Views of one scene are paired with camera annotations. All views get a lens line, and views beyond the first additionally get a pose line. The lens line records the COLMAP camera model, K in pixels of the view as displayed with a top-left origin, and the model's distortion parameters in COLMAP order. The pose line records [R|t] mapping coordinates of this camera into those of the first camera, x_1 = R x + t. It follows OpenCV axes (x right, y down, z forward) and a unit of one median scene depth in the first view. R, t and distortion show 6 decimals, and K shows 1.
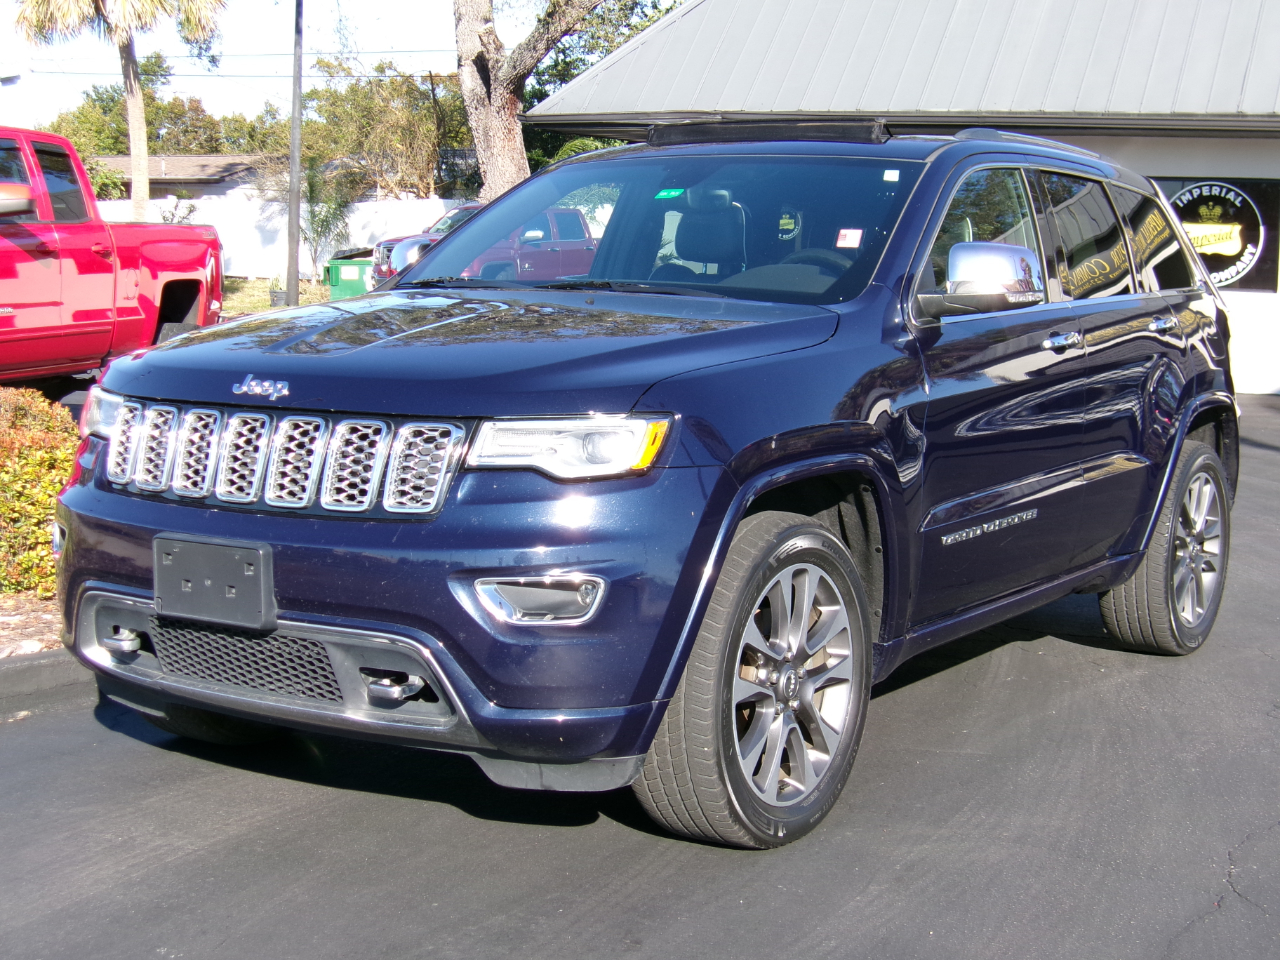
lens RADIAL K [[2003.0, 0, 669.2], [0, 2003.0, 479.6], [0, 0, 1]] dist [-0.145838, -0.114932]
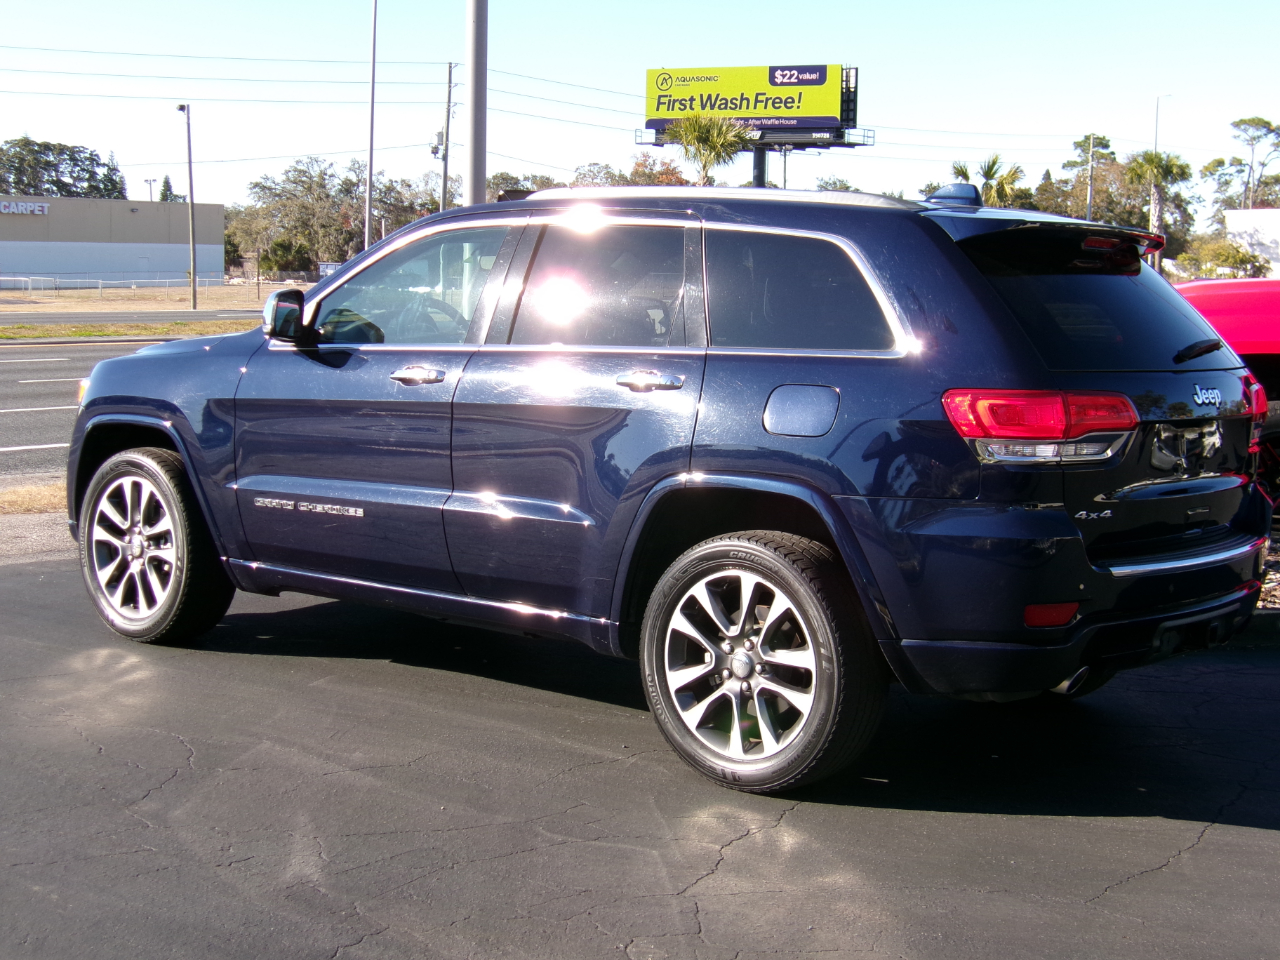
lens RADIAL K [[1985.0, 0, 643.2], [0, 1985.0, 513.5], [0, 0, 1]] dist [-0.126826, 0.016309]
pose [[-0.133045, 0.093778, -0.986663, 1.606070], [-0.136767, 0.984252, 0.111991, -0.167967], [0.981628, 0.149843, -0.118124, 1.563356]]
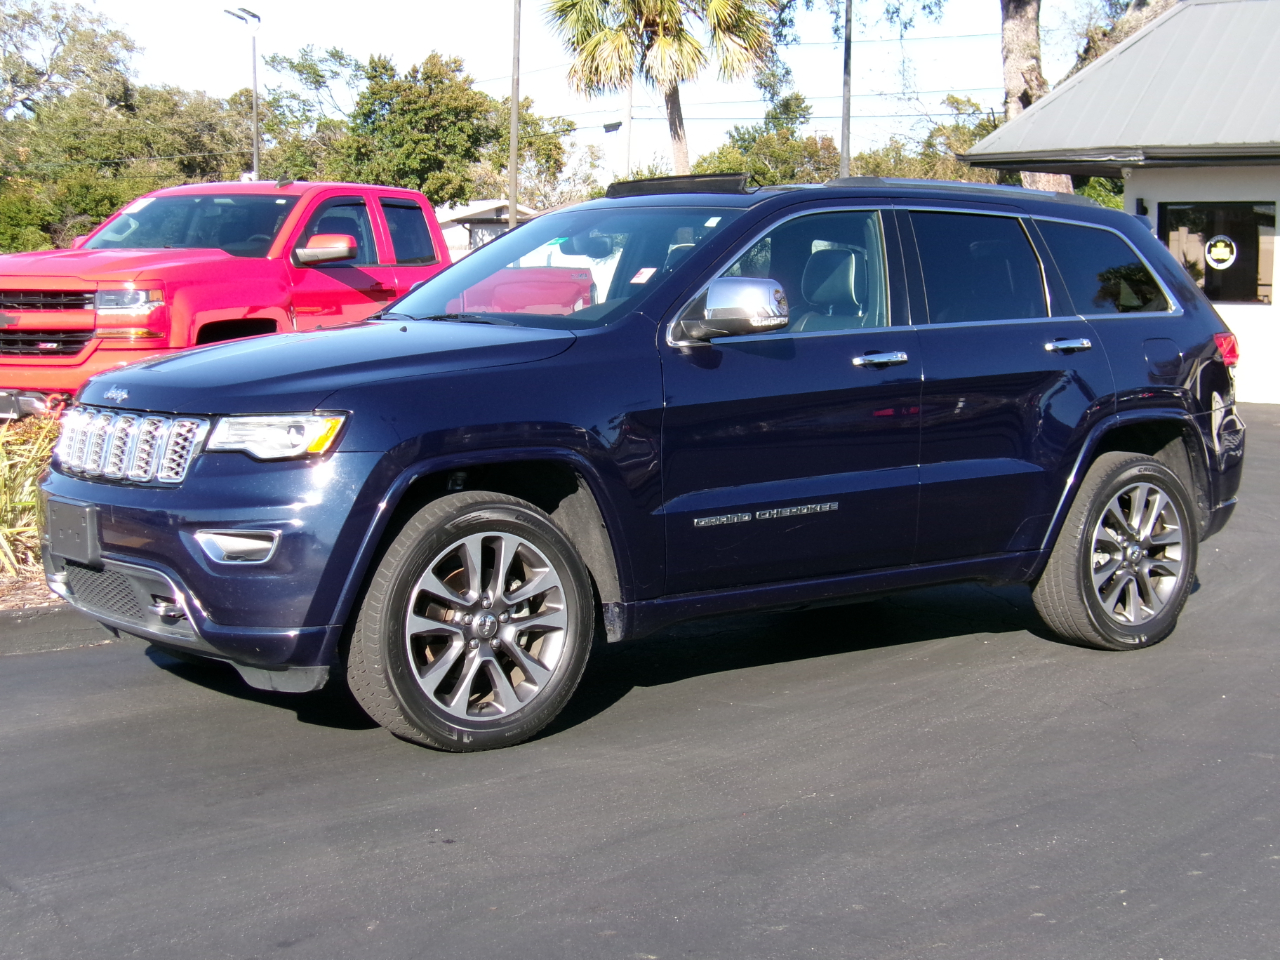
lens RADIAL K [[1985.0, 0, 643.2], [0, 1985.0, 513.5], [0, 0, 1]] dist [-0.126826, 0.016309]
pose [[0.938597, 0.022949, -0.344252, 0.570966], [-0.022336, 0.999734, 0.005747, 0.020185], [0.344292, 0.002295, 0.938860, -0.156726]]
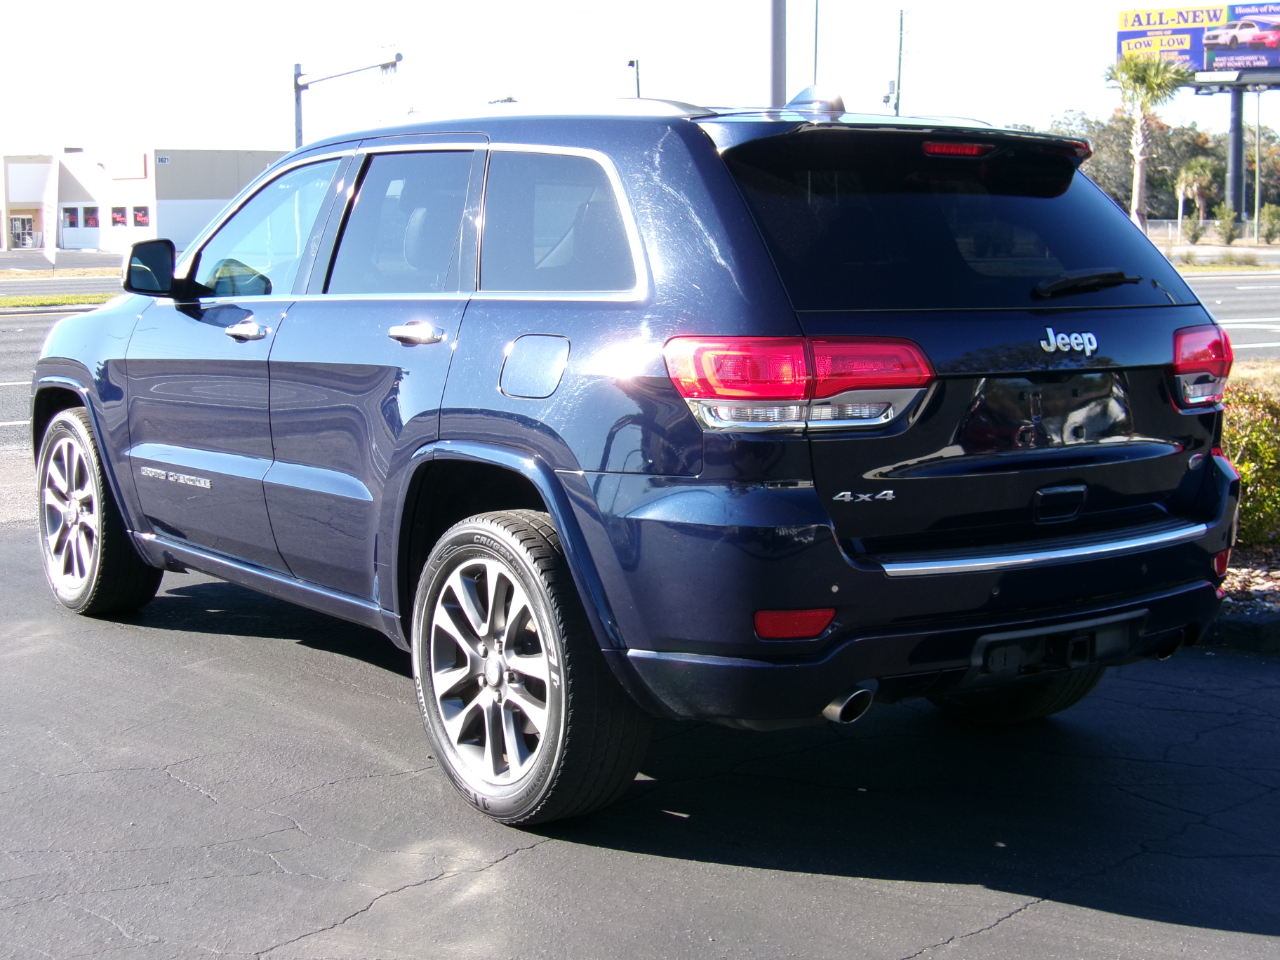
lens RADIAL K [[2003.0, 0, 669.2], [0, 2003.0, 479.6], [0, 0, 1]] dist [-0.145838, -0.114932]
pose [[-0.362916, 0.097609, -0.926695, 1.309560], [-0.110781, 0.982926, 0.146917, -0.205715], [0.925213, 0.155979, -0.345907, 1.918388]]
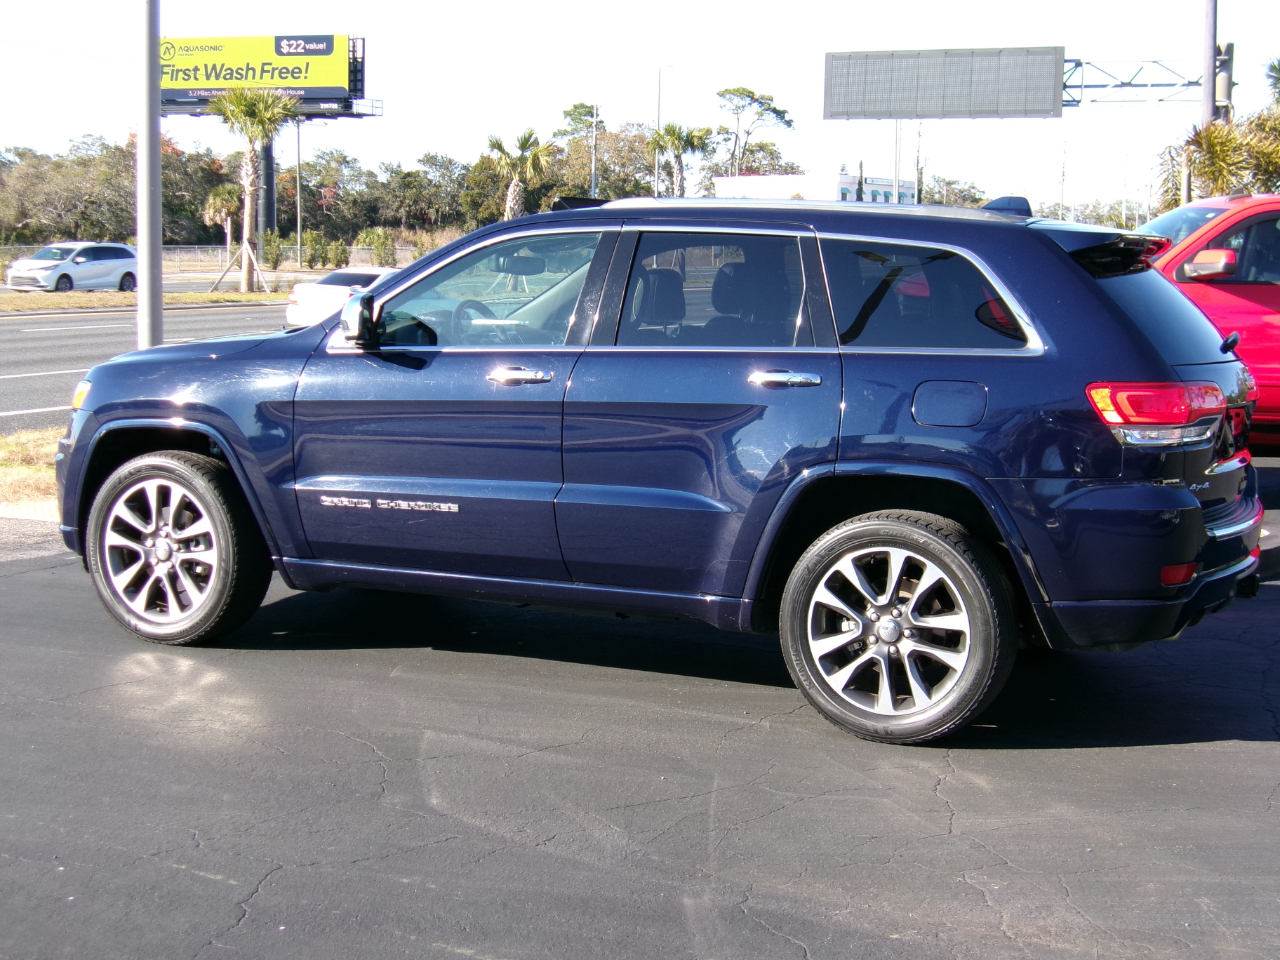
lens RADIAL K [[1985.0, 0, 643.2], [0, 1985.0, 513.5], [0, 0, 1]] dist [-0.126826, 0.016309]
pose [[0.129364, 0.109764, -0.985503, 1.716686], [-0.124825, 0.987751, 0.093629, -0.134136], [0.983709, 0.110903, 0.141481, 1.121150]]
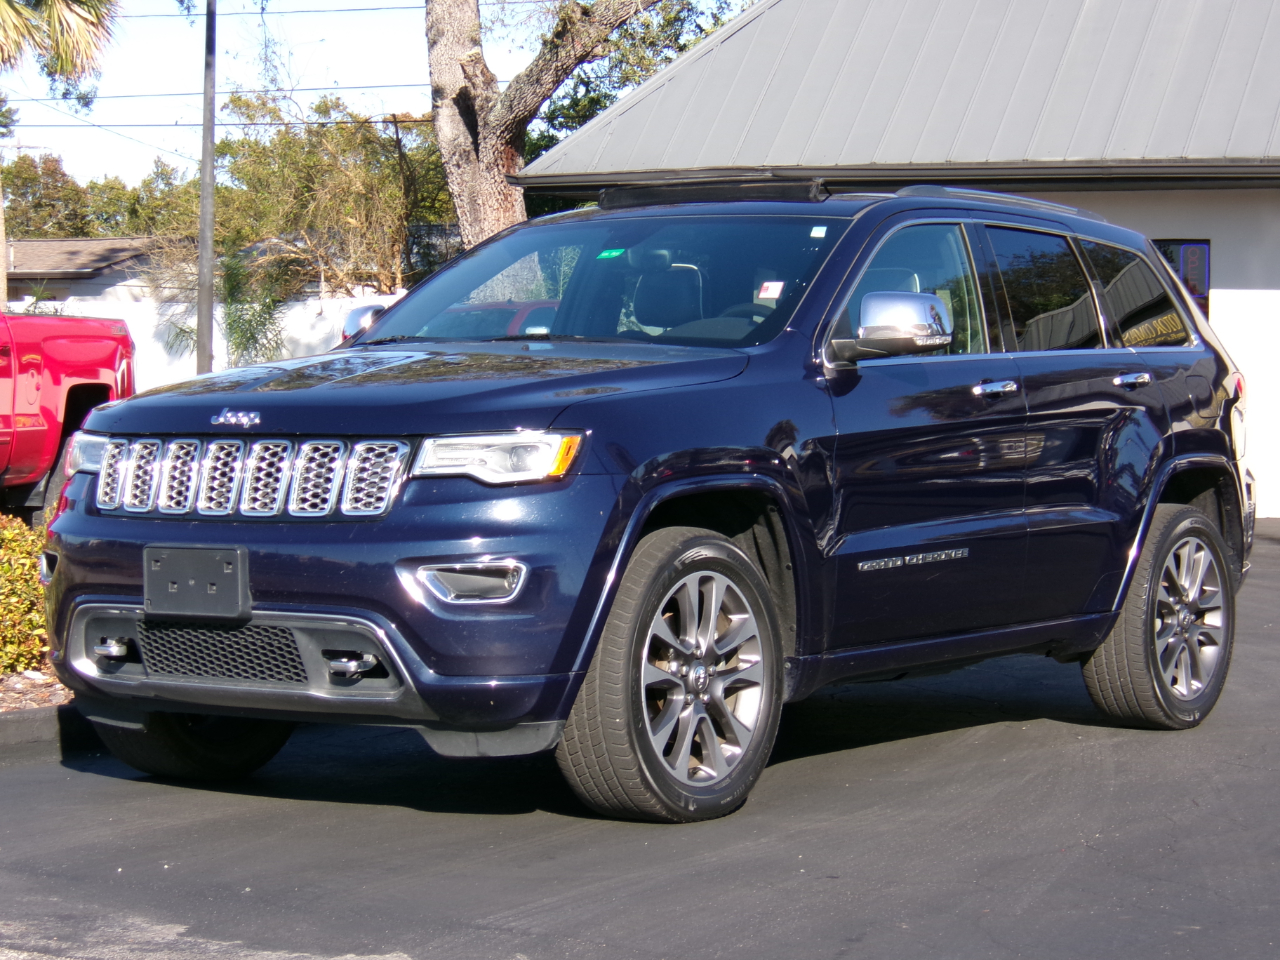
lens RADIAL K [[3094.0, 0, 640.0], [0, 3094.0, 480.0], [0, 0, 1]] dist [-0.006923, -5.411250]
pose [[0.999027, -0.014672, -0.041590, 0.097576], [0.011265, 0.996649, -0.081018, 0.127997], [0.042639, 0.080471, 0.995845, -0.725712]]
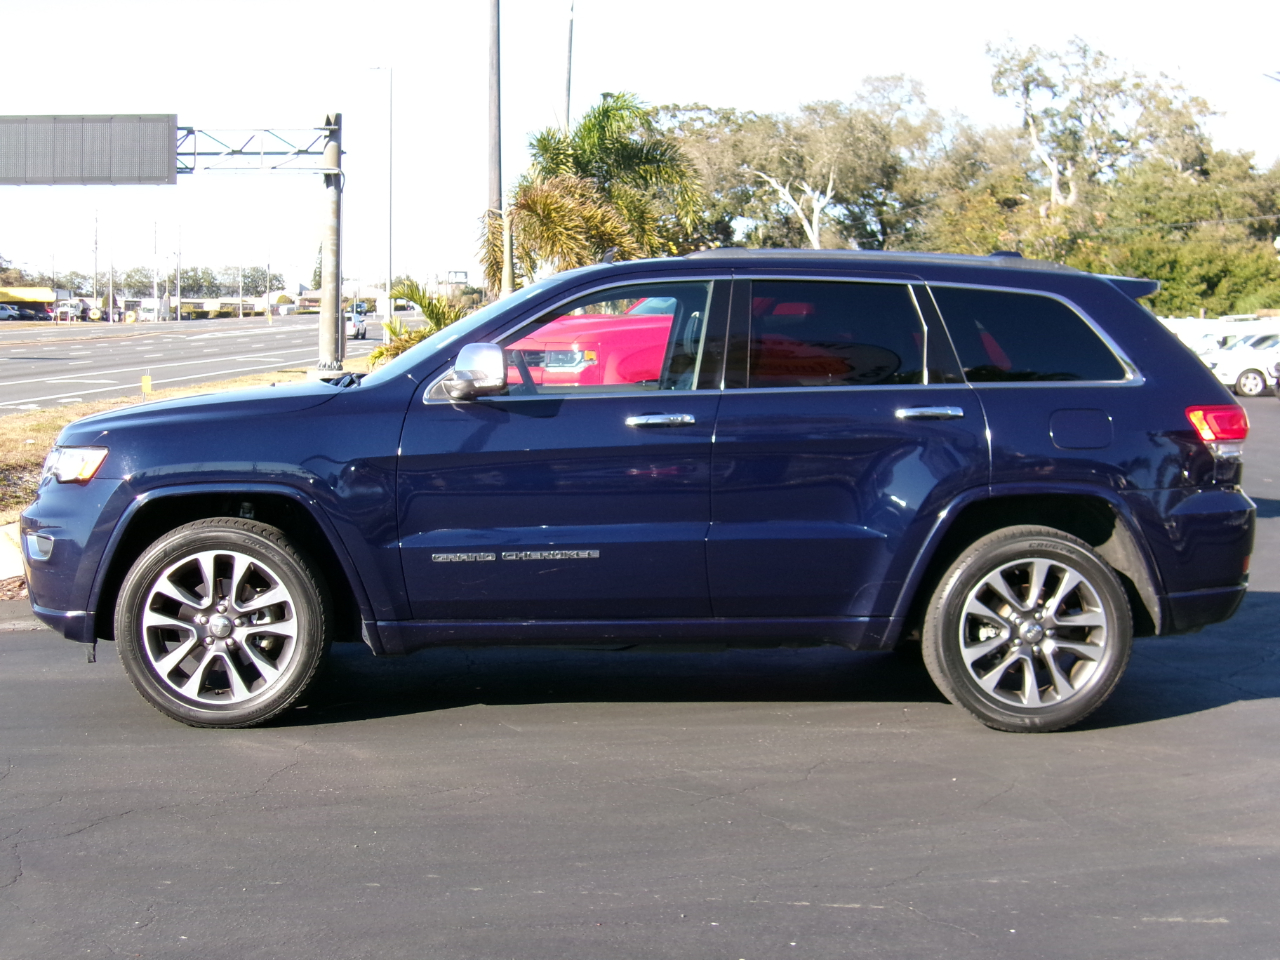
lens RADIAL K [[1985.0, 0, 643.2], [0, 1985.0, 513.5], [0, 0, 1]] dist [-0.126826, 0.016309]
pose [[0.592071, 0.054745, -0.804024, 1.451938], [-0.083621, 0.996478, 0.006271, -0.023352], [0.801535, 0.063520, 0.594564, 0.322826]]
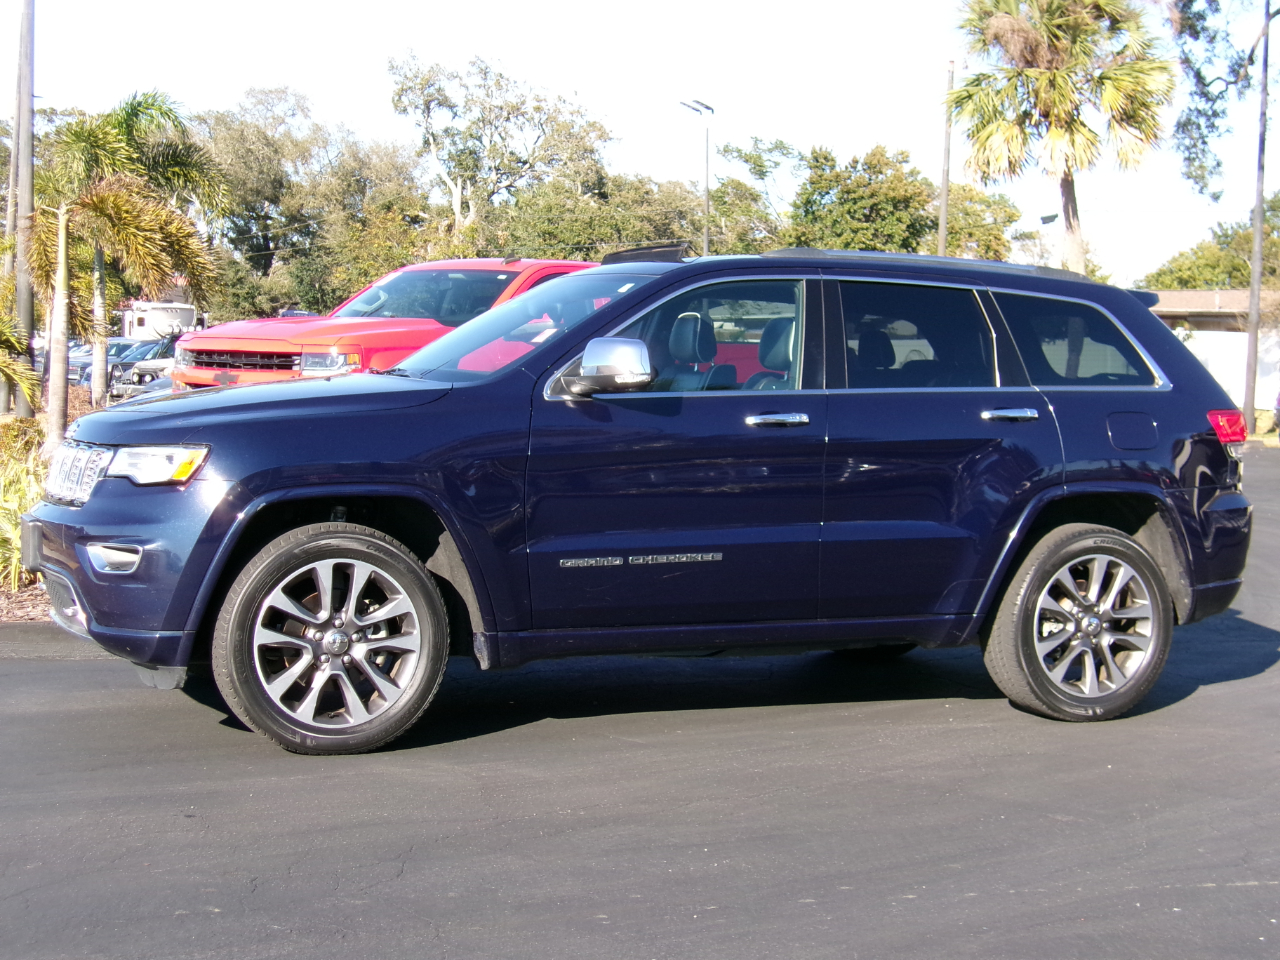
lens RADIAL K [[1985.0, 0, 643.2], [0, 1985.0, 513.5], [0, 0, 1]] dist [-0.126826, 0.016309]
pose [[0.821947, 0.042143, -0.568003, 1.004902], [-0.070508, 0.997117, -0.028051, 0.033217], [0.565183, 0.063105, 0.822548, -0.047247]]
